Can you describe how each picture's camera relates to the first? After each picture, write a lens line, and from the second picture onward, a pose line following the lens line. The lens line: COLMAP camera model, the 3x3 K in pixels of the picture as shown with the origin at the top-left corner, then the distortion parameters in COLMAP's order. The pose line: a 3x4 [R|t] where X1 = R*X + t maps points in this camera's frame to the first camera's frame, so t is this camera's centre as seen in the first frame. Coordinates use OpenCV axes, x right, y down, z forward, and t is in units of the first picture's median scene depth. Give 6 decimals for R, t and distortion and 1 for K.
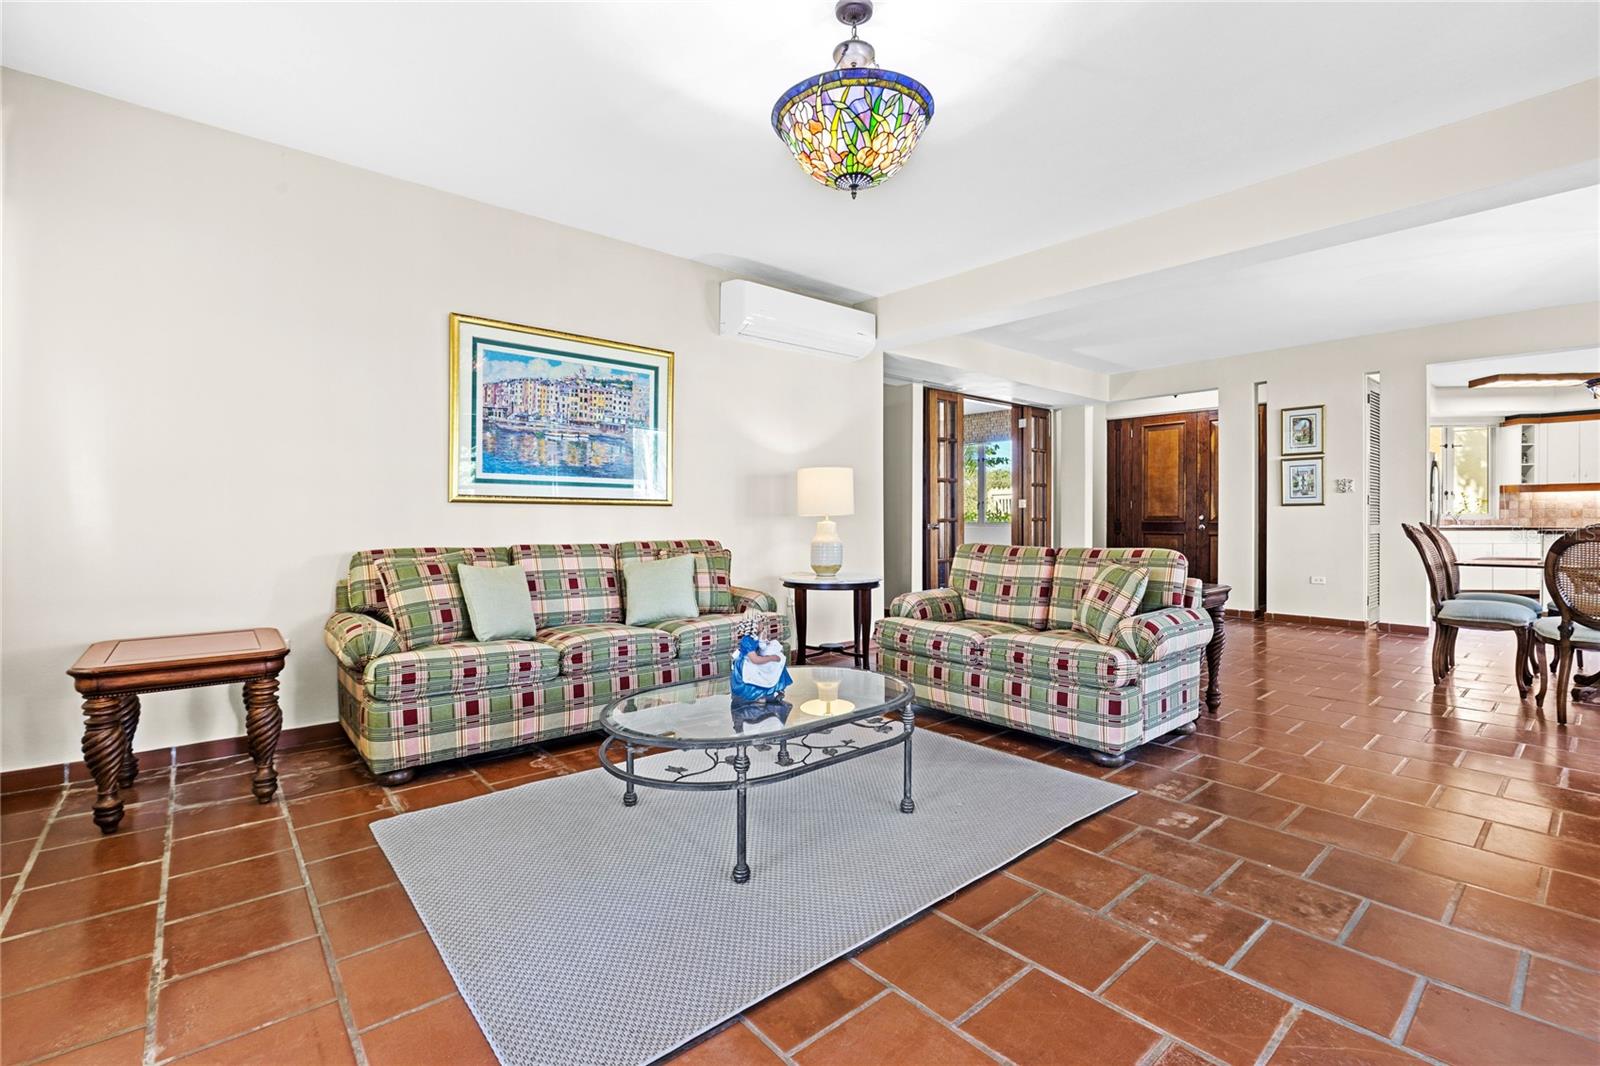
lens RADIAL K [[729.0, 0, 800.8], [0, 729.0, 520.0], [0, 0, 1]] dist [-0.001772, 0.000251]
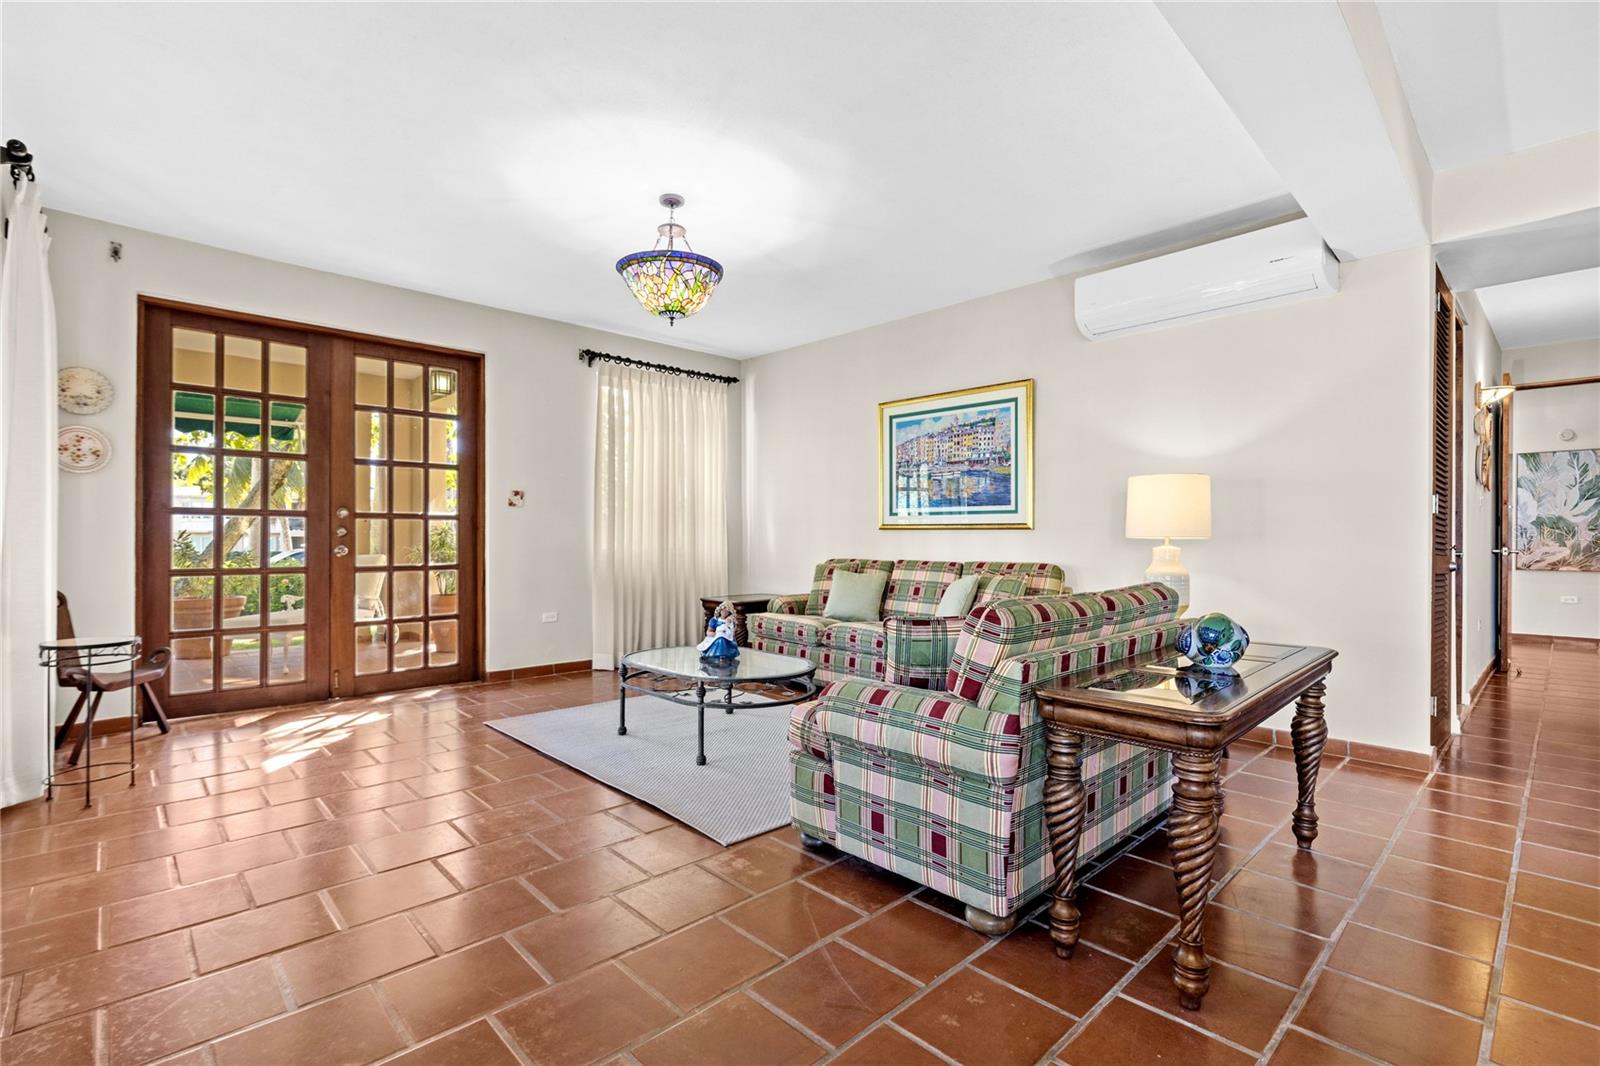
lens RADIAL K [[729.0, 0, 799.5], [0, 729.0, 542.1], [0, 0, 1]] dist [-0.001772, 0.000251]
pose [[0.042963, 0.001983, -0.999075, 0.884155], [-0.010685, 0.999942, 0.001525, 0.000640], [0.999020, 0.010609, 0.042982, 0.673814]]
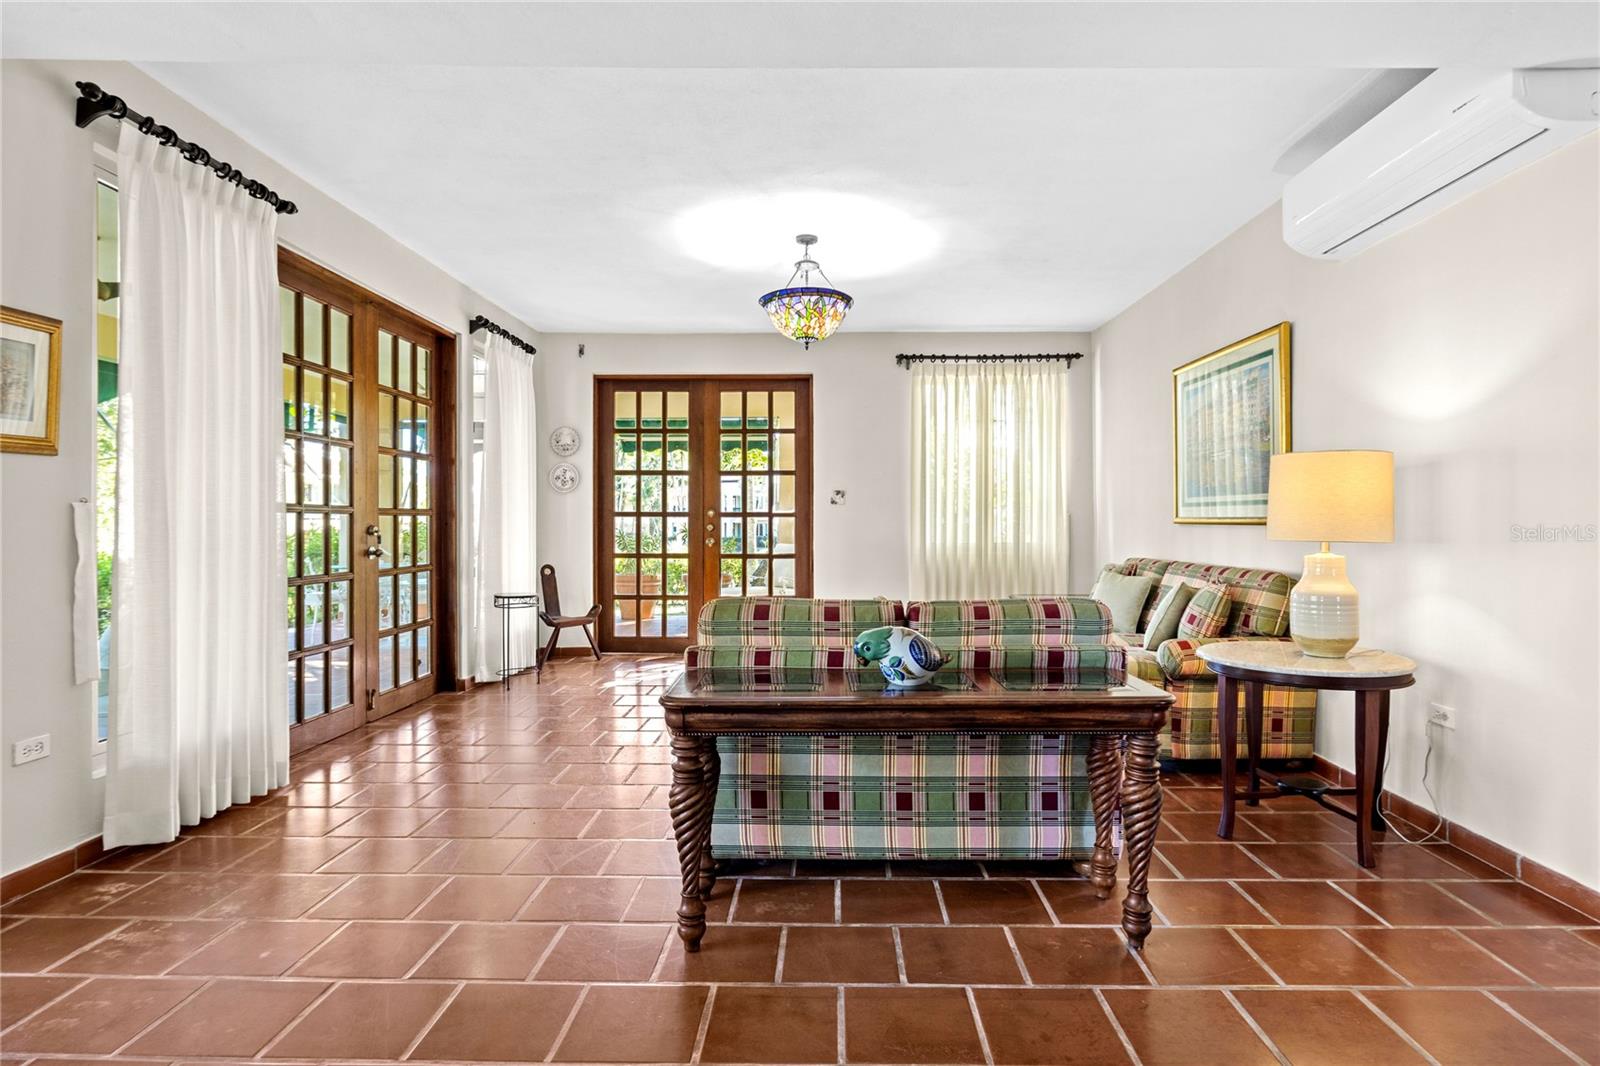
lens RADIAL K [[814.7, 0, 807.8], [0, 814.7, 531.7], [0, 0, 1]] dist [0.000535, 0.000902]
pose [[-0.666390, 0.005128, -0.745586, 0.832286], [-0.007410, 0.999881, 0.013500, -0.022583], [0.745567, 0.014521, -0.666273, 1.319256]]
